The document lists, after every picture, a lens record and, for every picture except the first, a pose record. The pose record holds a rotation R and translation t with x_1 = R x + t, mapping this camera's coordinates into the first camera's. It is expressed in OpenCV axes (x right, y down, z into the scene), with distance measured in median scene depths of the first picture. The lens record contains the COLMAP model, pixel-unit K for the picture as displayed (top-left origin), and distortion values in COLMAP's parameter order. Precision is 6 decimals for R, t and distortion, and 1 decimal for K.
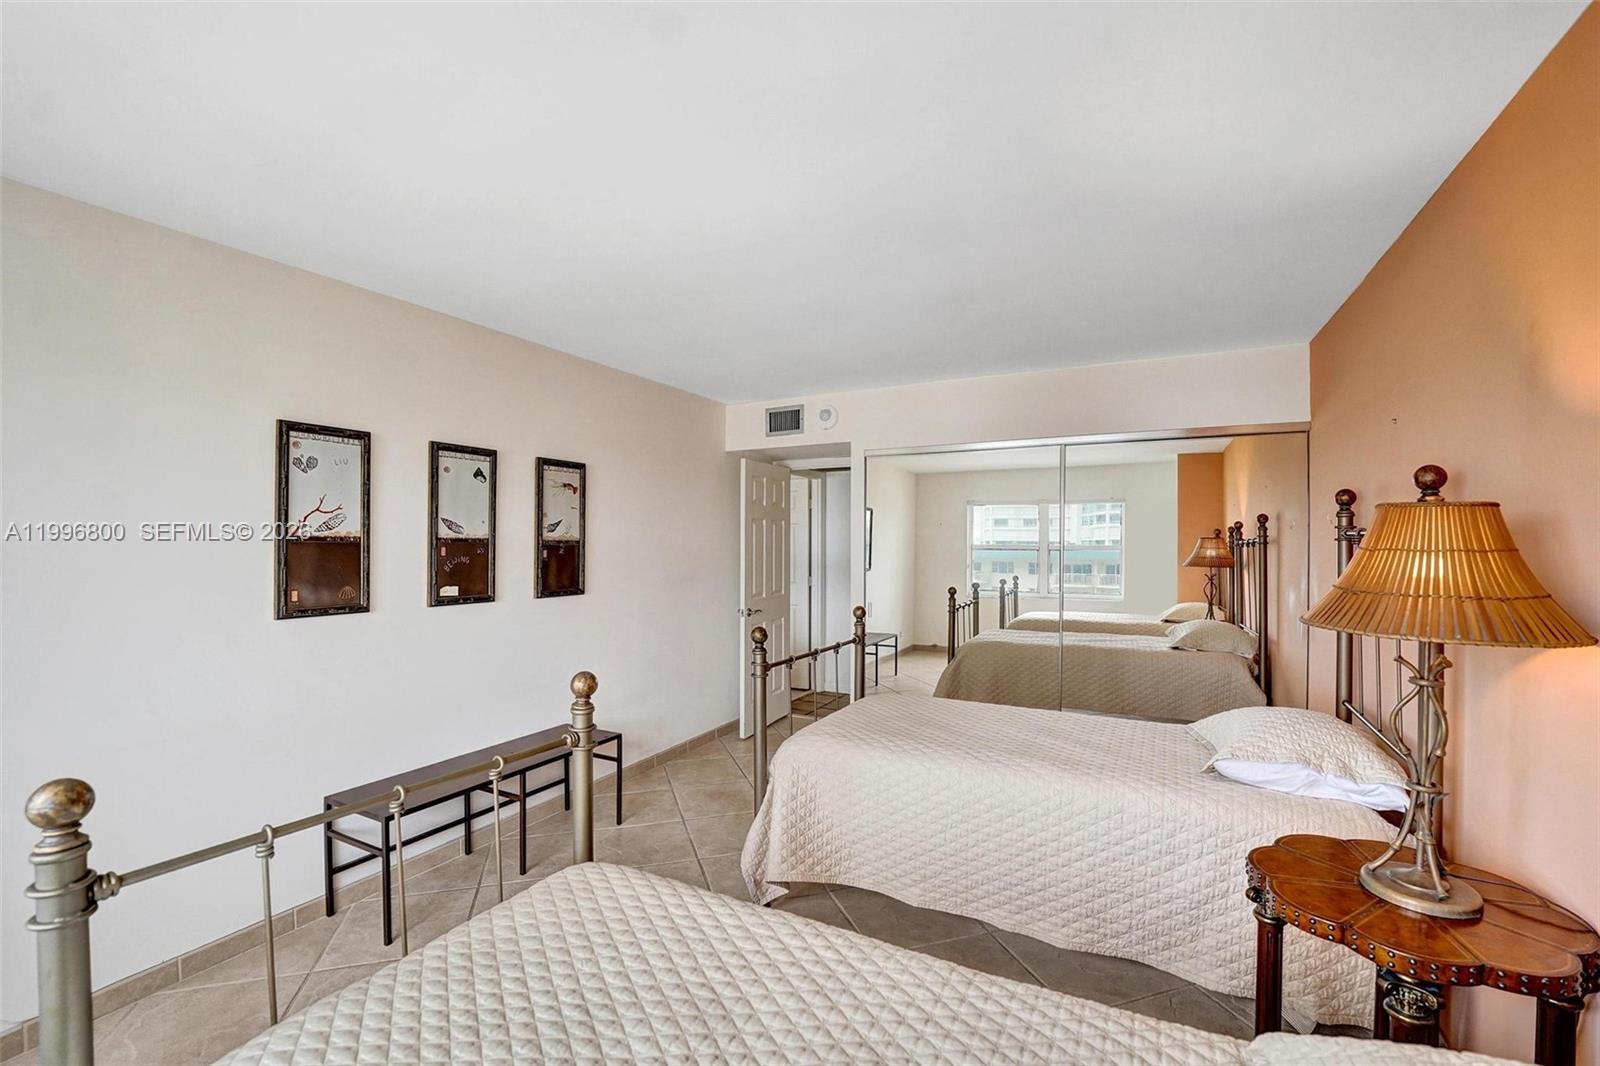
lens RADIAL K [[663.8, 0, 788.9], [0, 663.8, 537.9], [0, 0, 1]] dist [-0.021392, 0.000266]
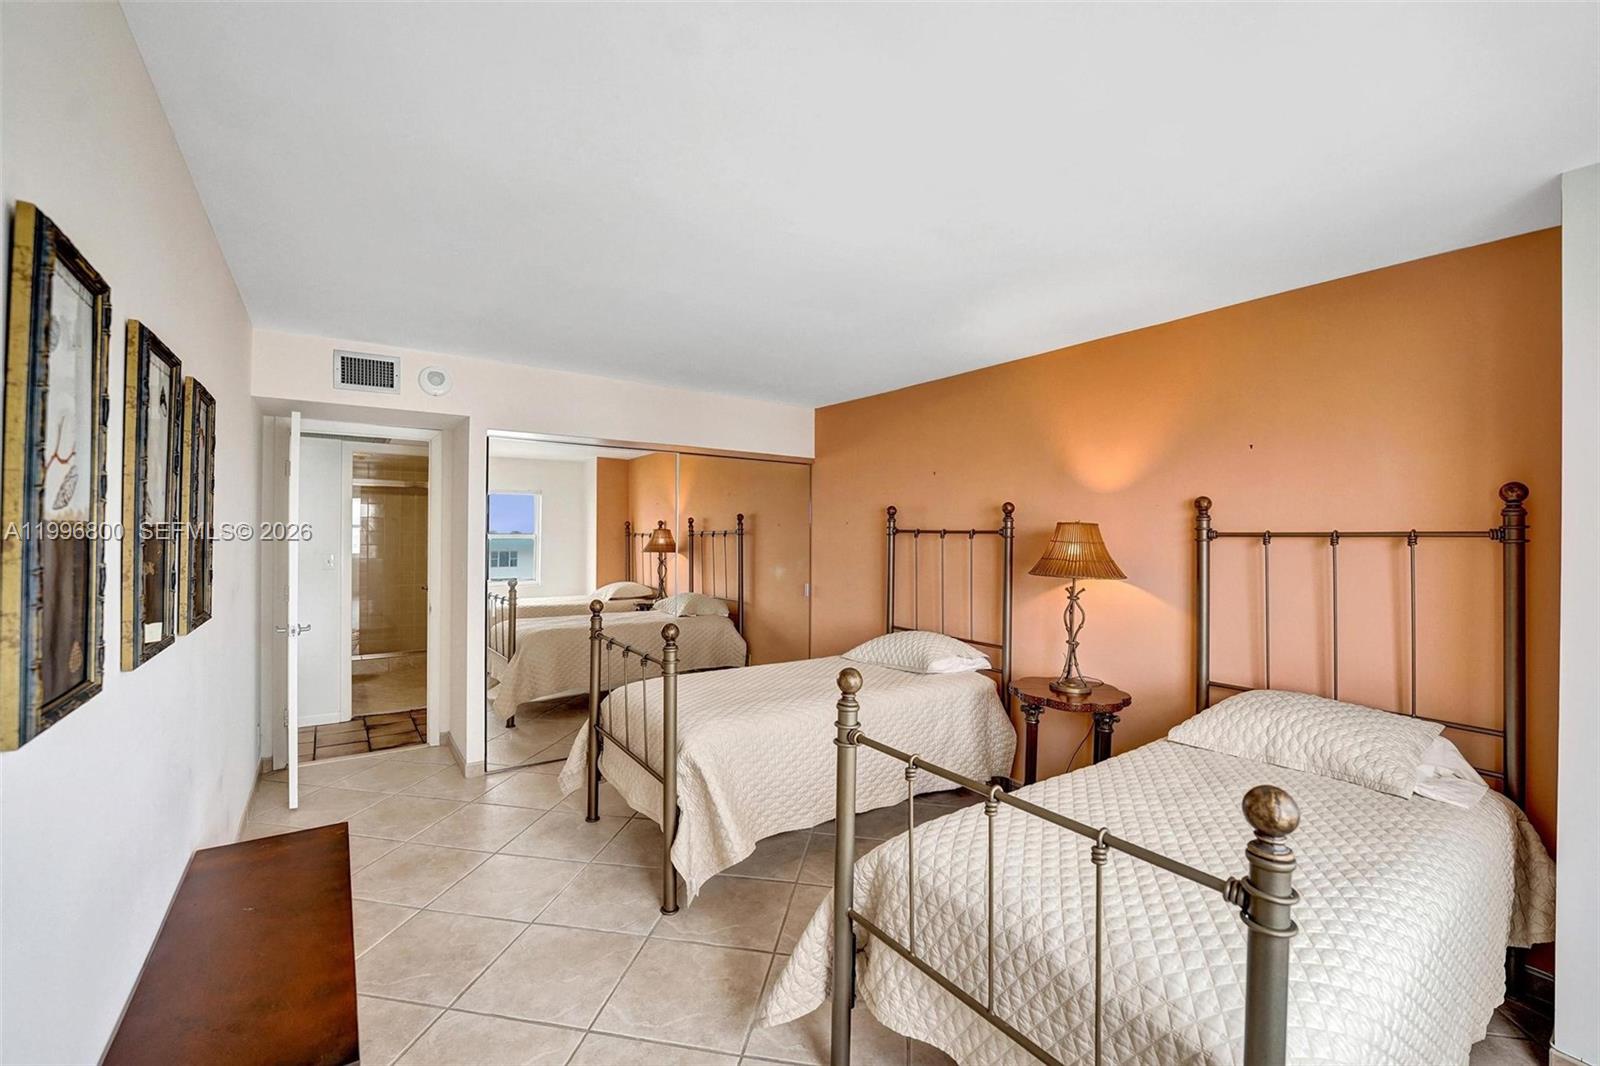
lens RADIAL K [[663.8, 0, 787.4], [0, 663.8, 531.2], [0, 0, 1]] dist [-0.021392, 0.000266]
pose [[0.455326, 0.004887, 0.890311, -0.477801], [-0.016246, 0.999864, 0.002820, -0.004123], [-0.890176, -0.015748, 0.455344, 0.232785]]
